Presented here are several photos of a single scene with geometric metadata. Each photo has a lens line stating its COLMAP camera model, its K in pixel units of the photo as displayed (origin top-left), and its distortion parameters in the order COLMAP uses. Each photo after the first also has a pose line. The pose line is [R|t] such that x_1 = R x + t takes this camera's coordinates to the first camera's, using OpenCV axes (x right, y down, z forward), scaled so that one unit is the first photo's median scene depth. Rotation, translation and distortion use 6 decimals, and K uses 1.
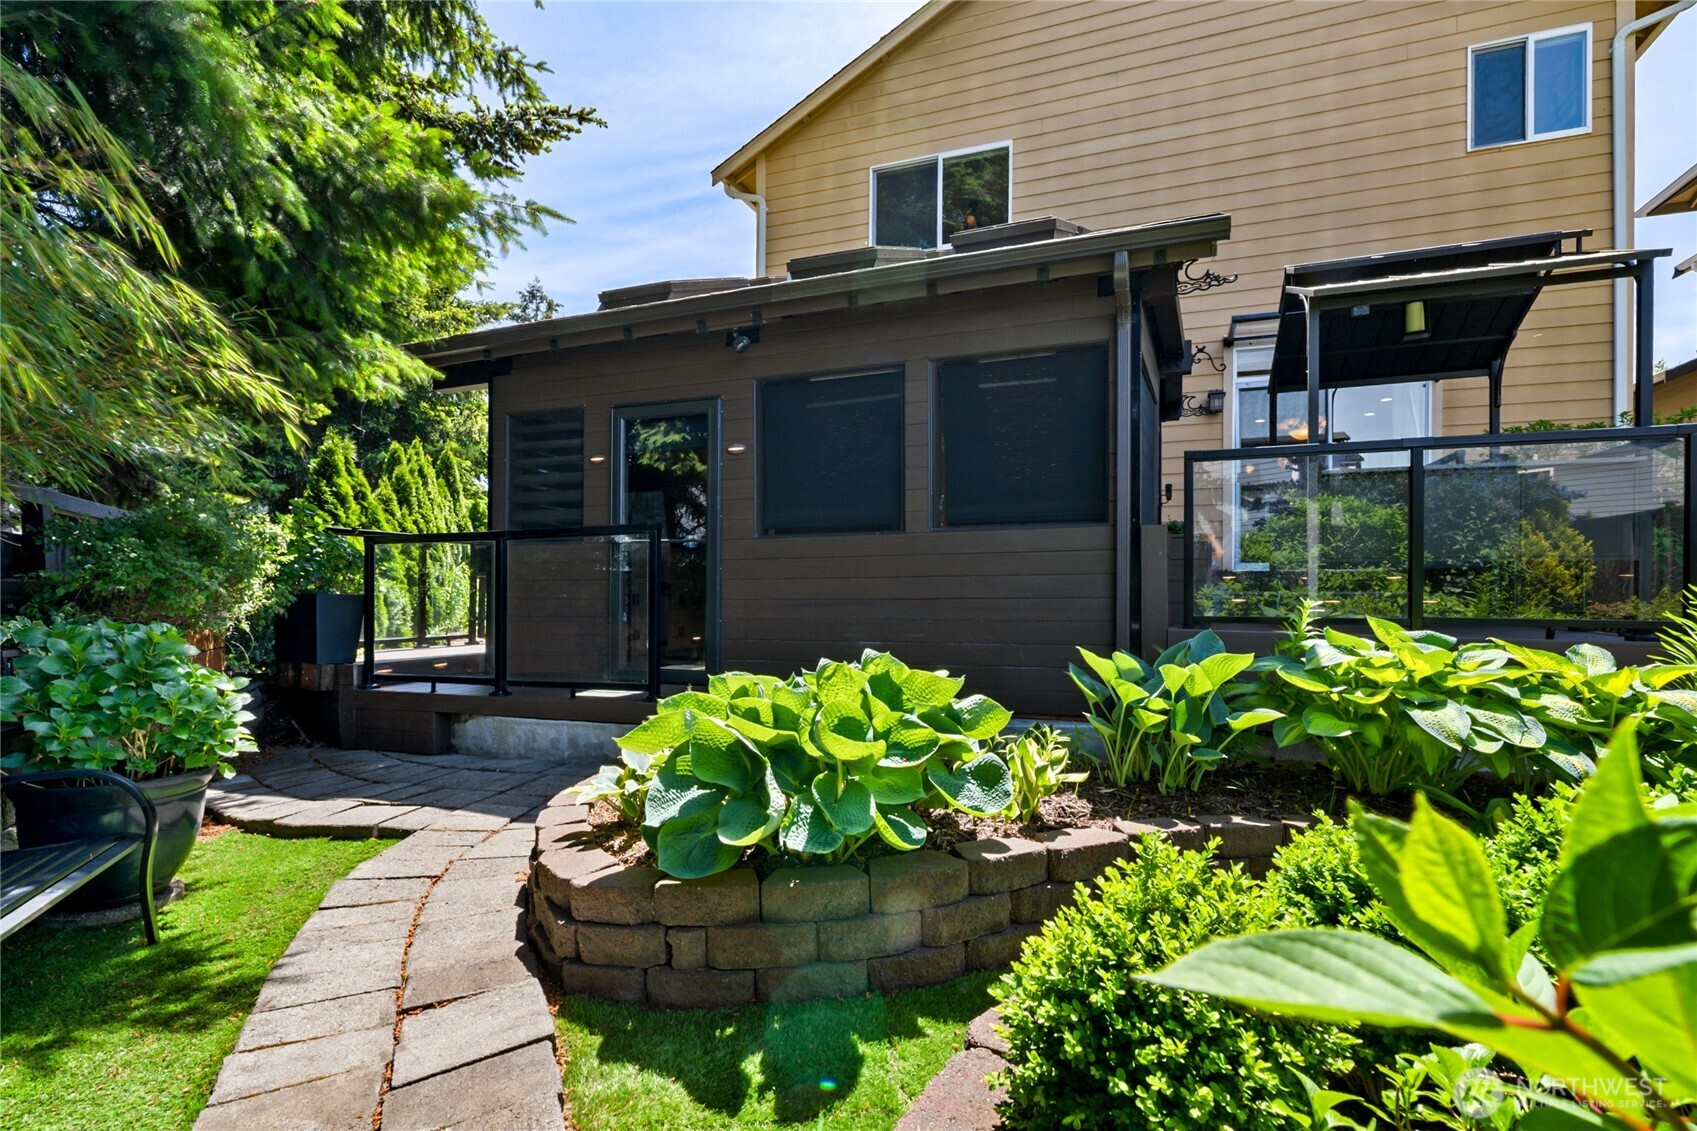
lens RADIAL K [[780.2, 0, 848.5], [0, 780.2, 565.5], [0, 0, 1]] dist [-0.002561, -0.000074]
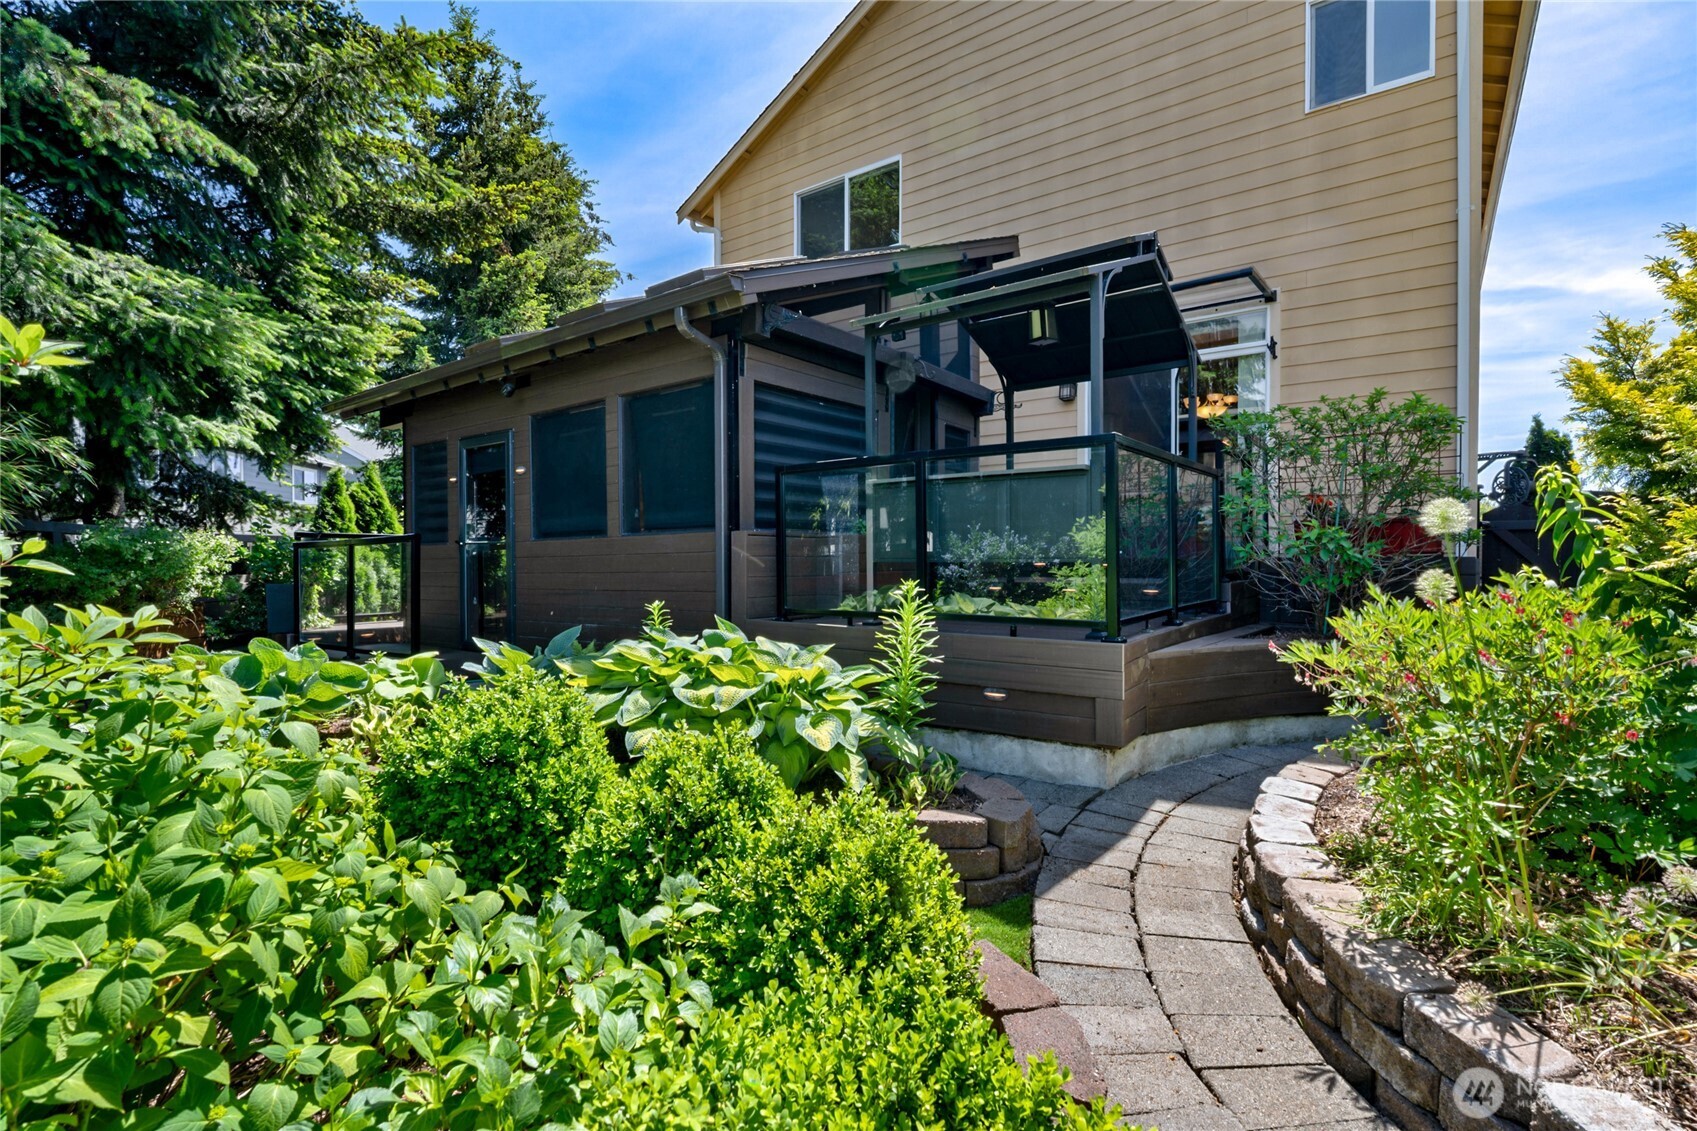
lens RADIAL K [[778.4, 0, 846.7], [0, 778.4, 539.1], [0, 0, 1]] dist [-0.000588, -0.000316]
pose [[0.964103, -0.012571, -0.265232, 0.483522], [0.011514, 0.999918, -0.005537, -0.017420], [0.265280, 0.002285, 0.964169, -0.051175]]
